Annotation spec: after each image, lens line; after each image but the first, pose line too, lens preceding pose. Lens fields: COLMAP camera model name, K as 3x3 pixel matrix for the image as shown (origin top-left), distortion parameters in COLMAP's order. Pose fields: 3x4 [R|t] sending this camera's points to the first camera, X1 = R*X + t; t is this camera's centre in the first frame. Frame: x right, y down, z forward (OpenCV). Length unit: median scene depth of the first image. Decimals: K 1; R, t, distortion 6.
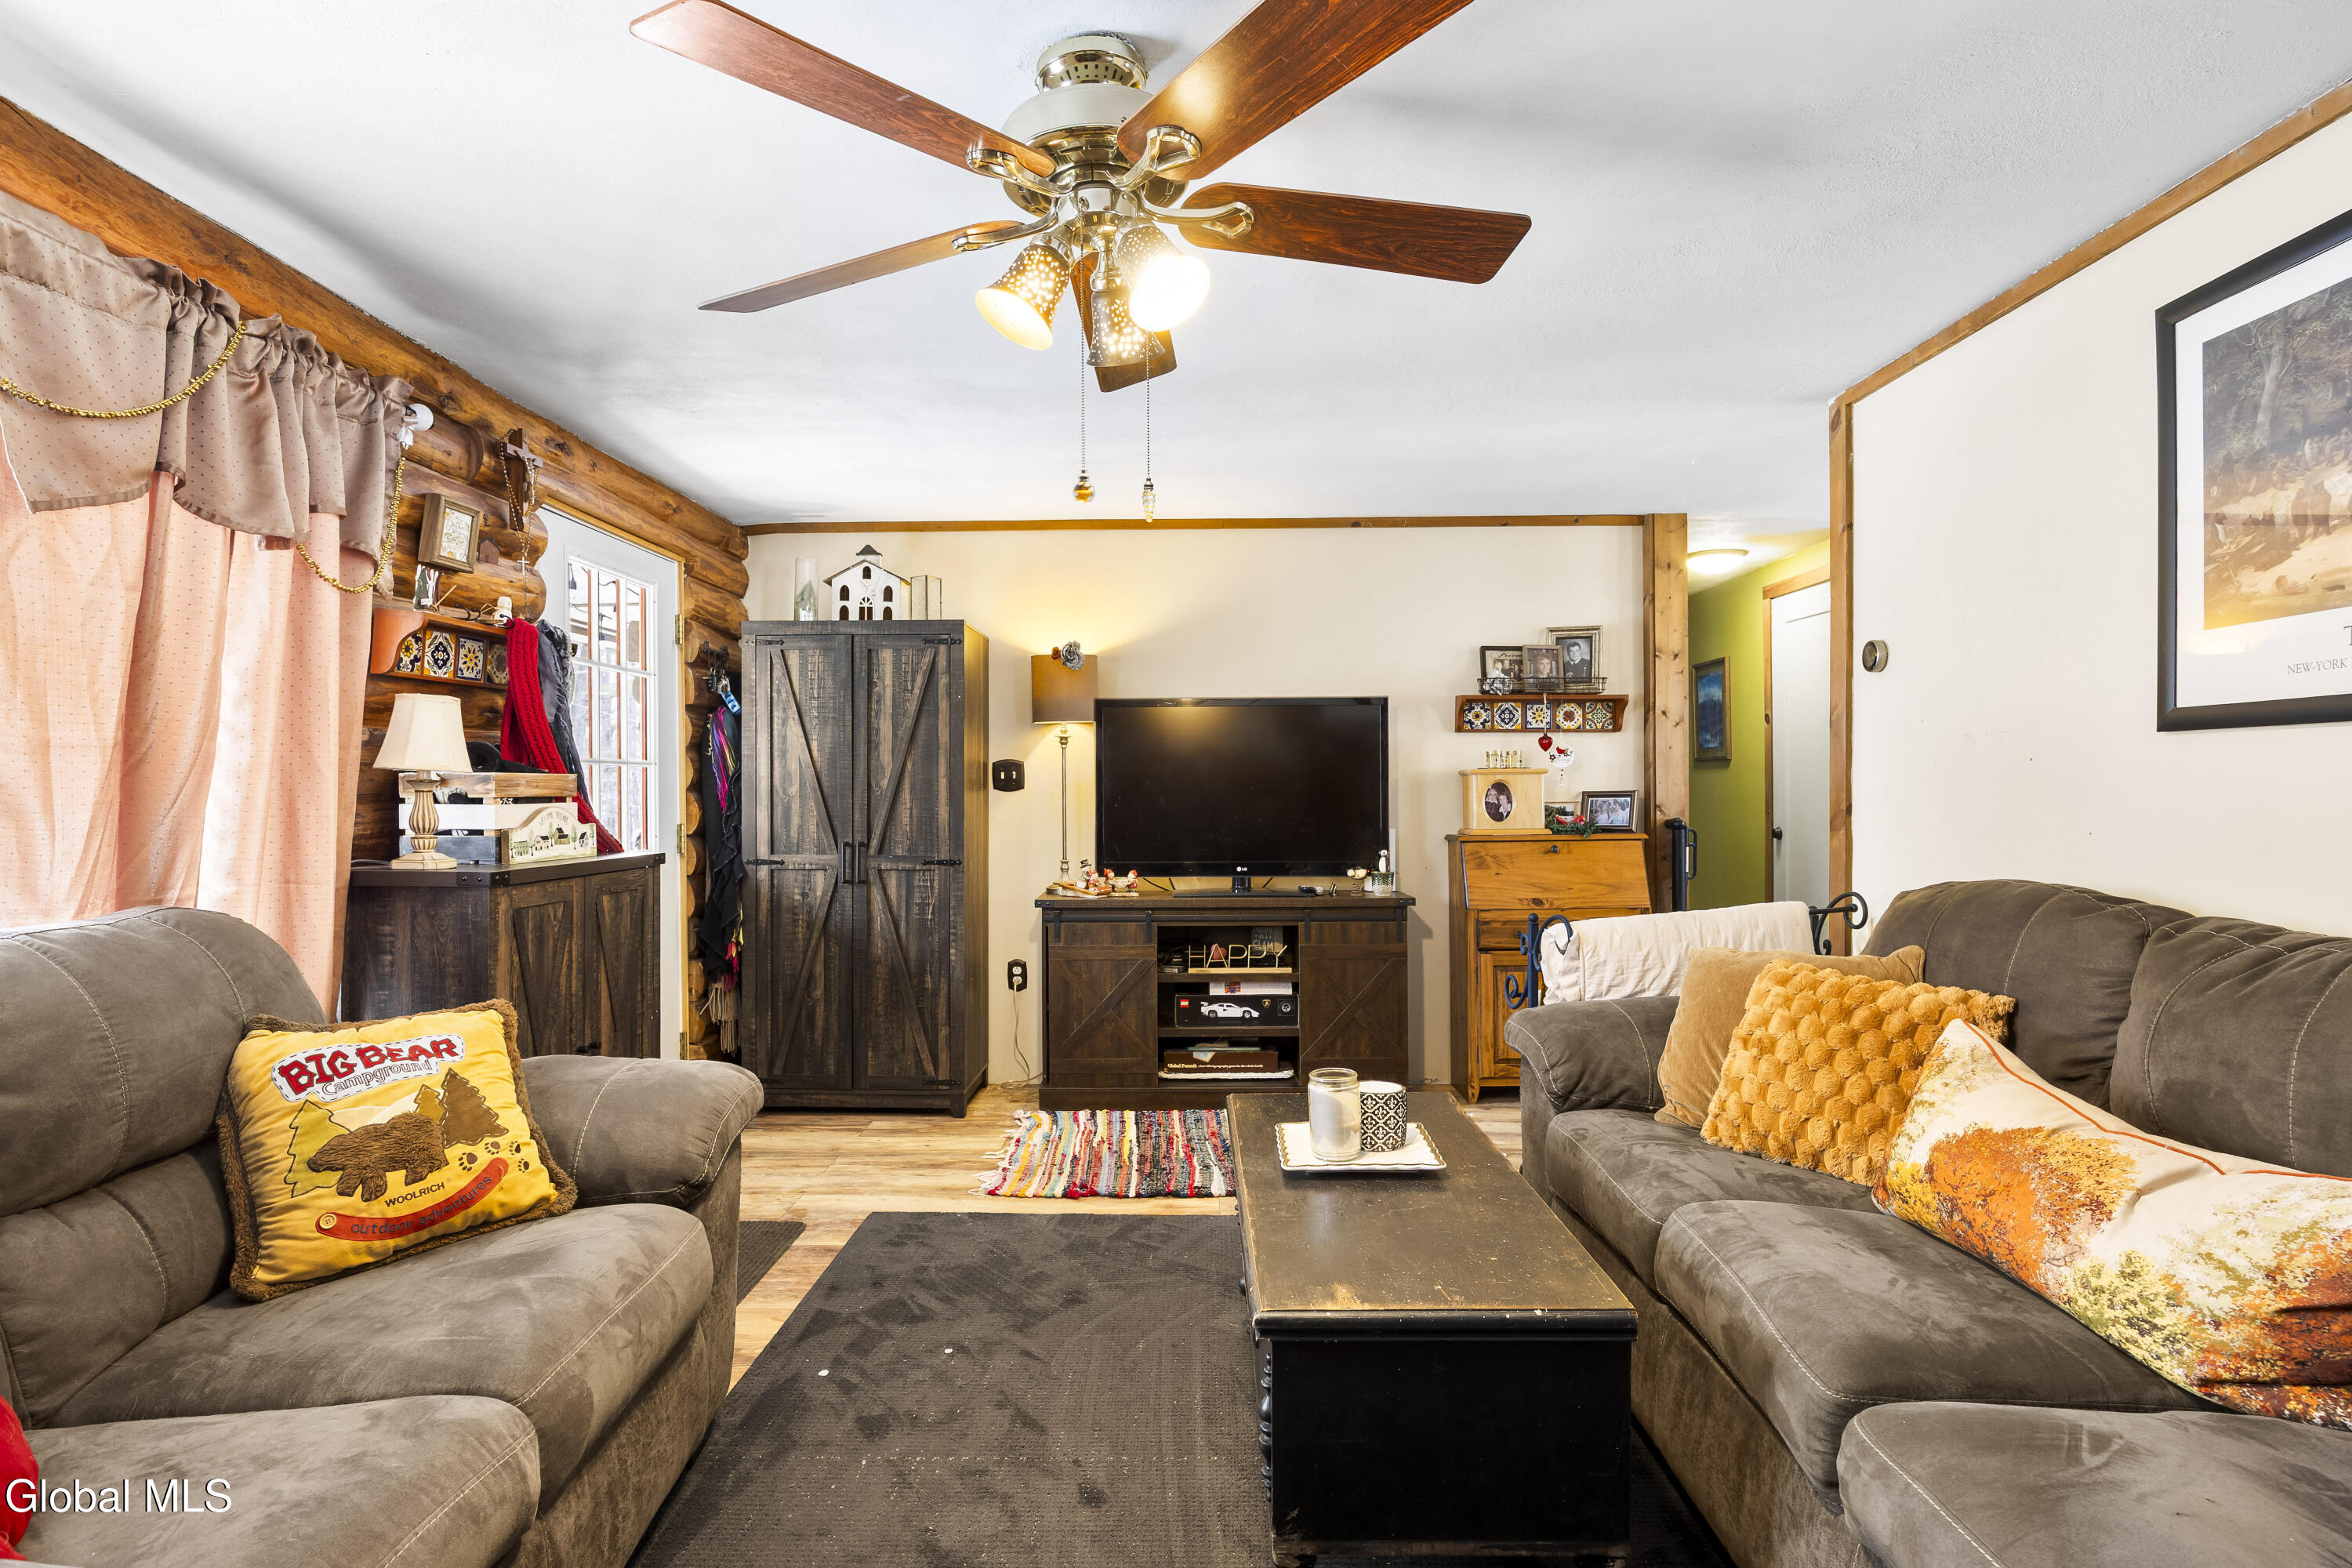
lens RADIAL K [[1226.7, 0, 1176.8], [0, 1226.7, 783.8], [0, 0, 1]] dist [-0.001219, -0.000257]
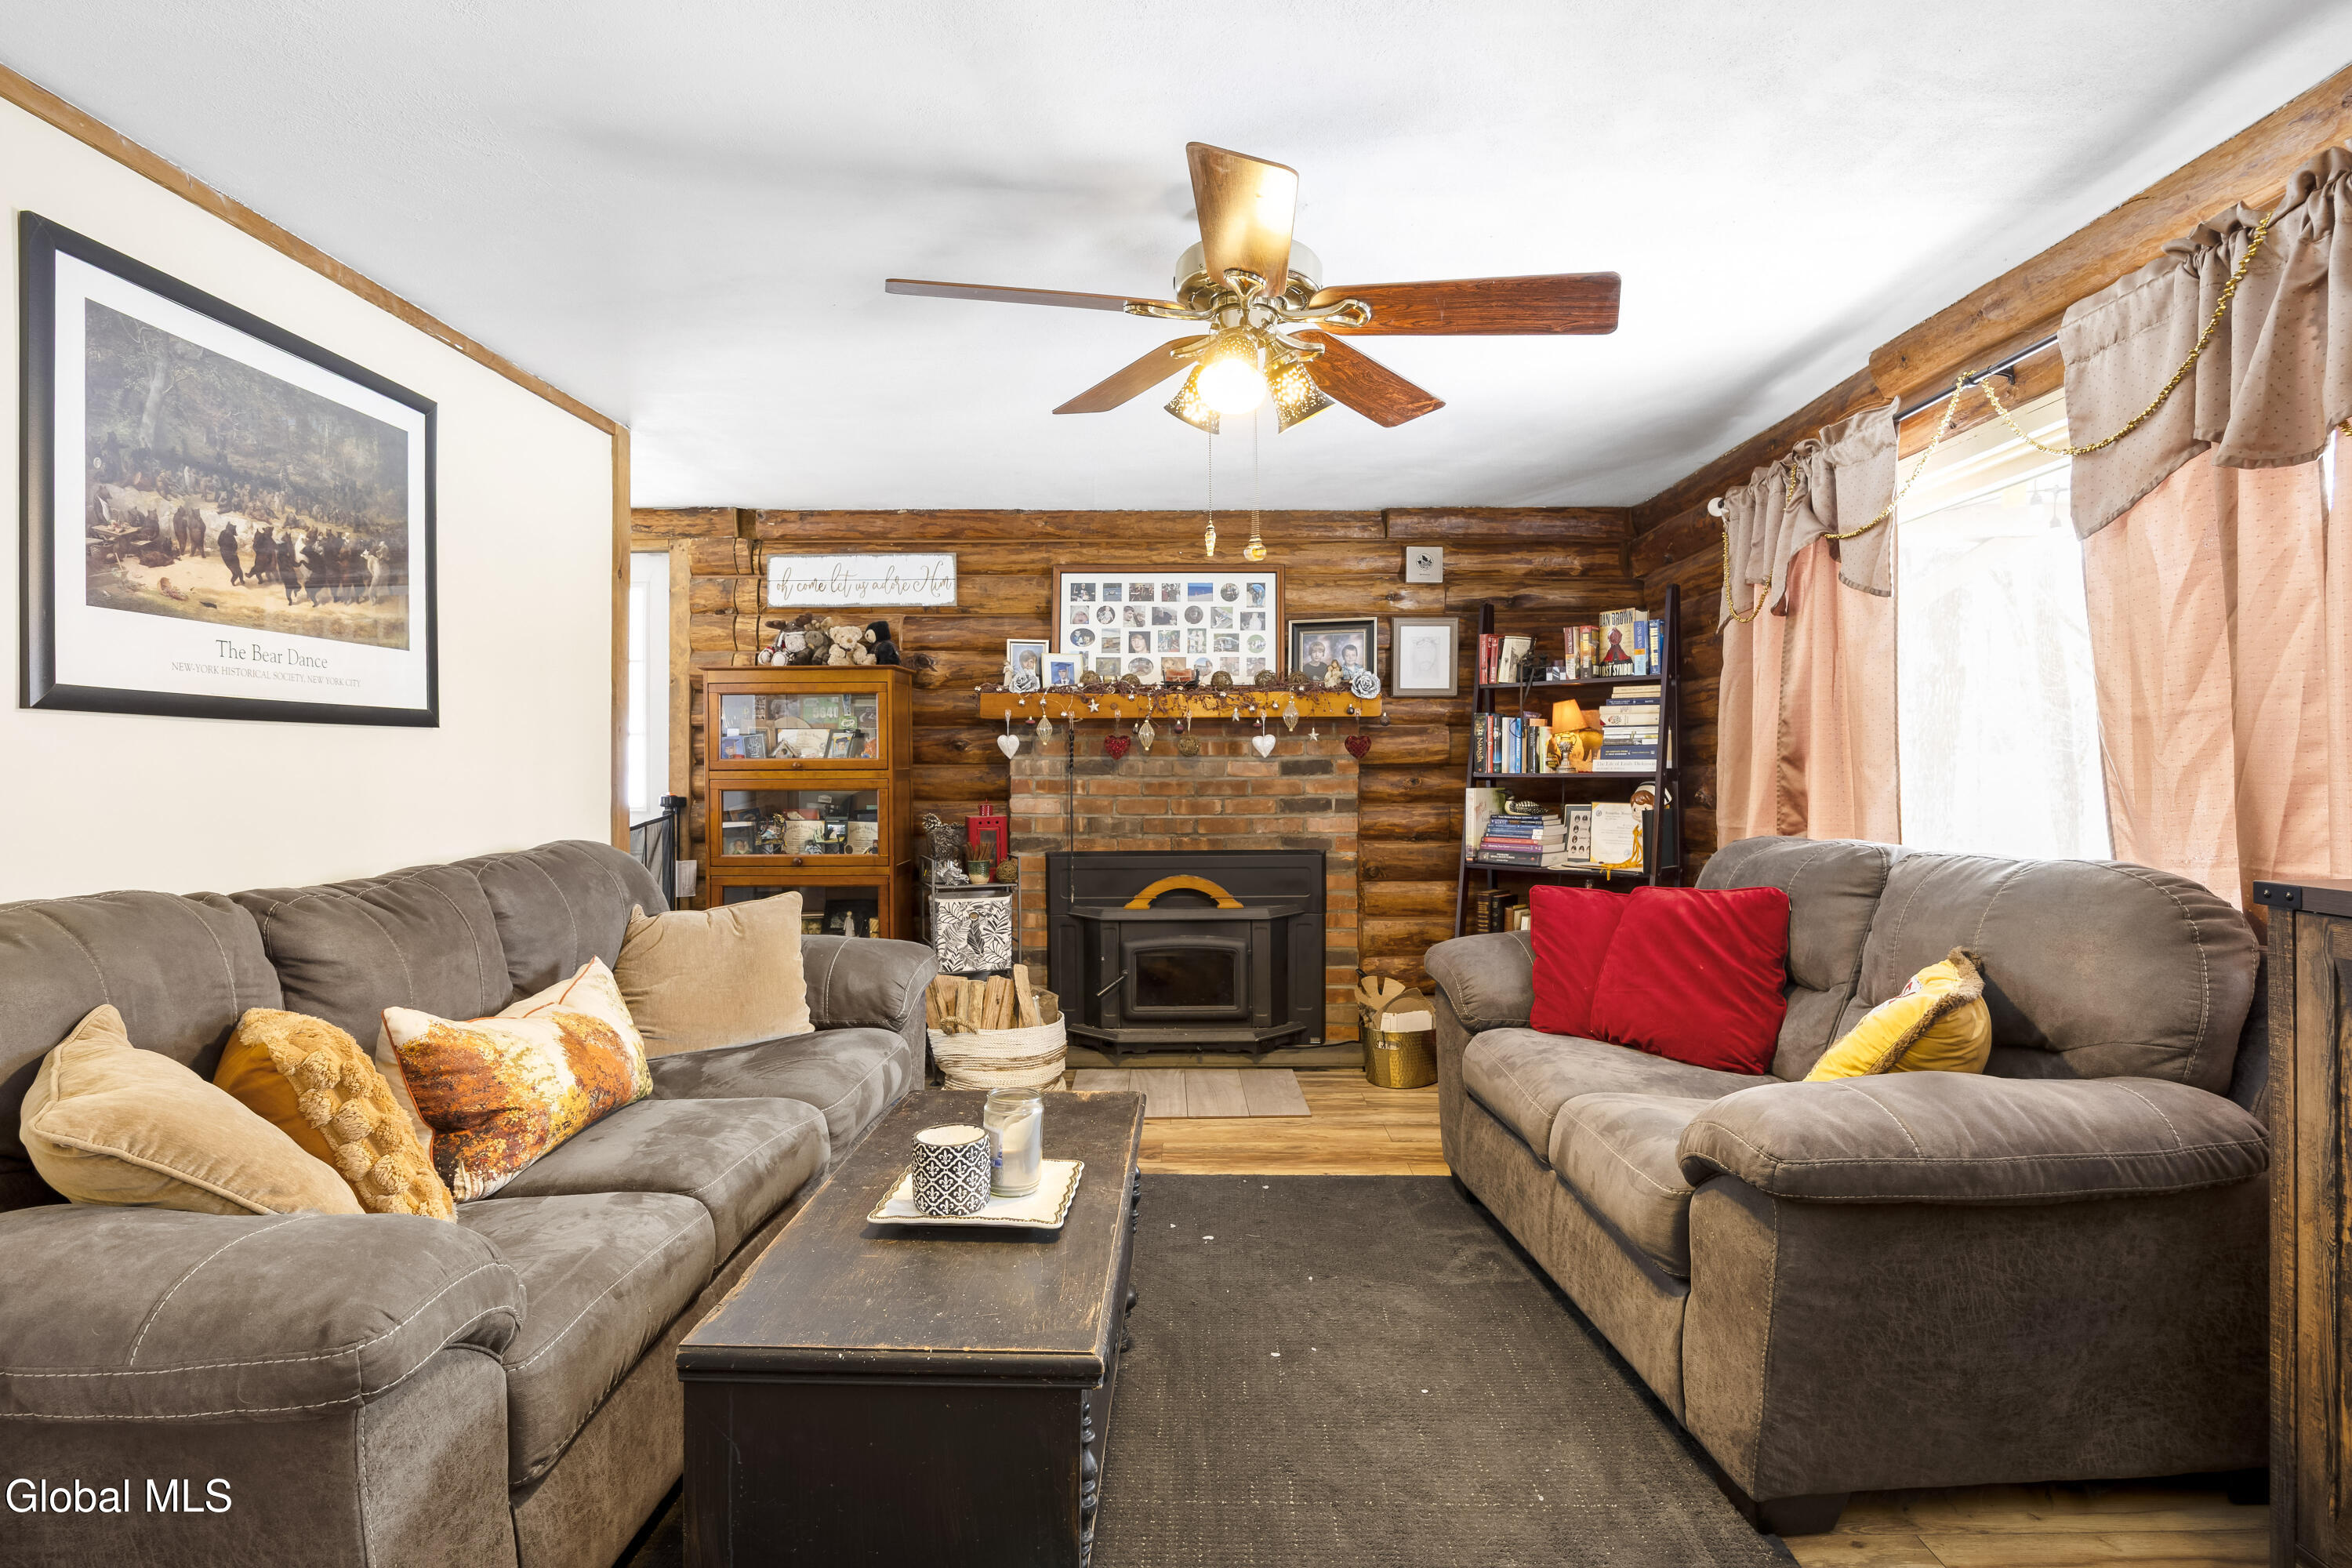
lens RADIAL K [[1226.7, 0, 1173.8], [0, 1226.7, 774.3], [0, 0, 1]] dist [-0.001219, -0.000257]
pose [[-0.999931, 0.010109, 0.006002, 0.008305], [0.010130, 0.999942, 0.003603, 0.008089], [-0.005965, 0.003664, -0.999975, 2.007054]]
